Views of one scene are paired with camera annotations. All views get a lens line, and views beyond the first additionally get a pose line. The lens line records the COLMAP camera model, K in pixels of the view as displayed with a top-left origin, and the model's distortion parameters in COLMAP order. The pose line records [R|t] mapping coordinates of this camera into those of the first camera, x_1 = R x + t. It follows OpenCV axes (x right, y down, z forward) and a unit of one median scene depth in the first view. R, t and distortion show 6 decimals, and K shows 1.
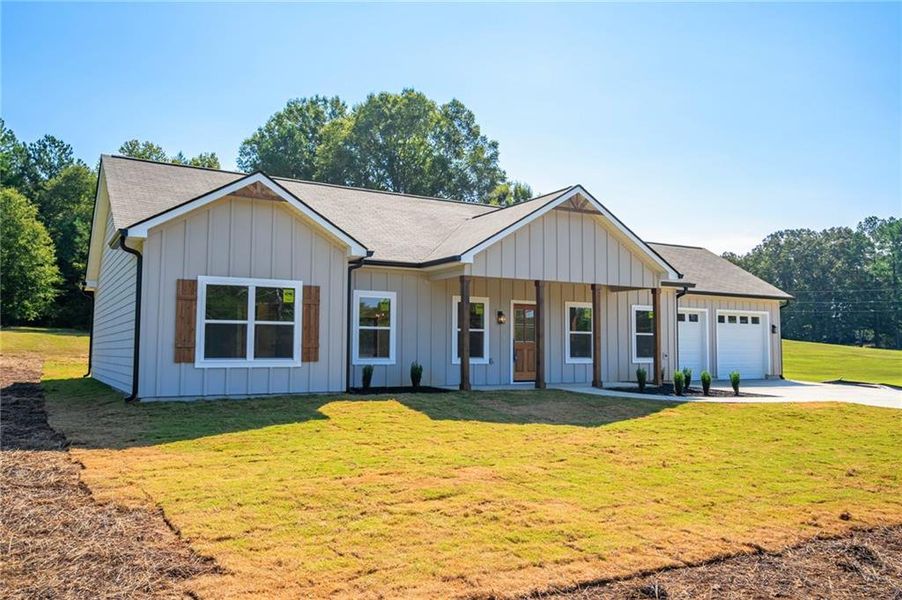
lens RADIAL K [[837.5, 0, 454.7], [0, 837.5, 290.5], [0, 0, 1]] dist [0.017004, 0.006217]
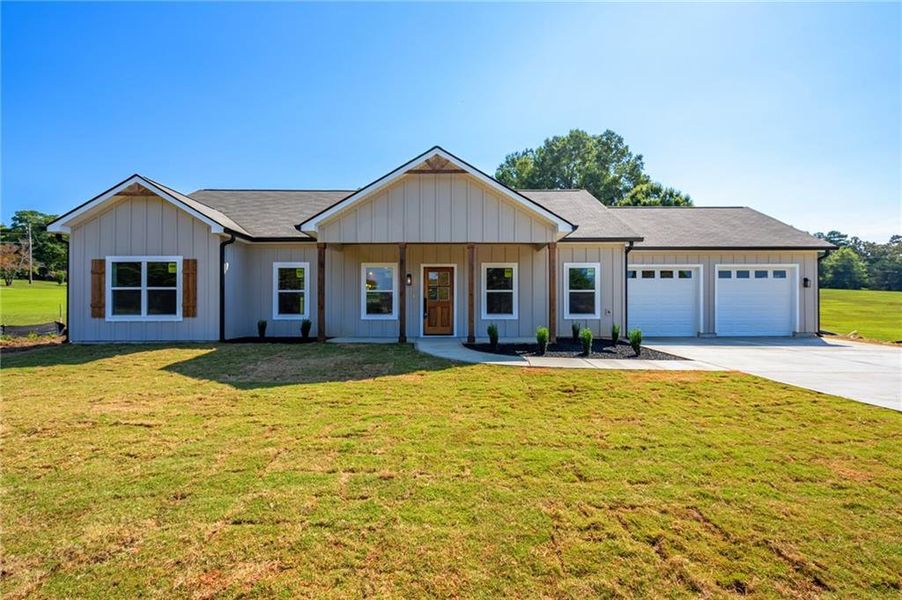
lens RADIAL K [[450.4, 0, 428.4], [0, 450.4, 309.1], [0, 0, 1]] dist [-0.000389, 0.000406]
pose [[0.834550, -0.007089, -0.550887, 0.437331], [0.044524, 0.997514, 0.054615, 0.041870], [0.549131, -0.070106, 0.832791, 0.515349]]
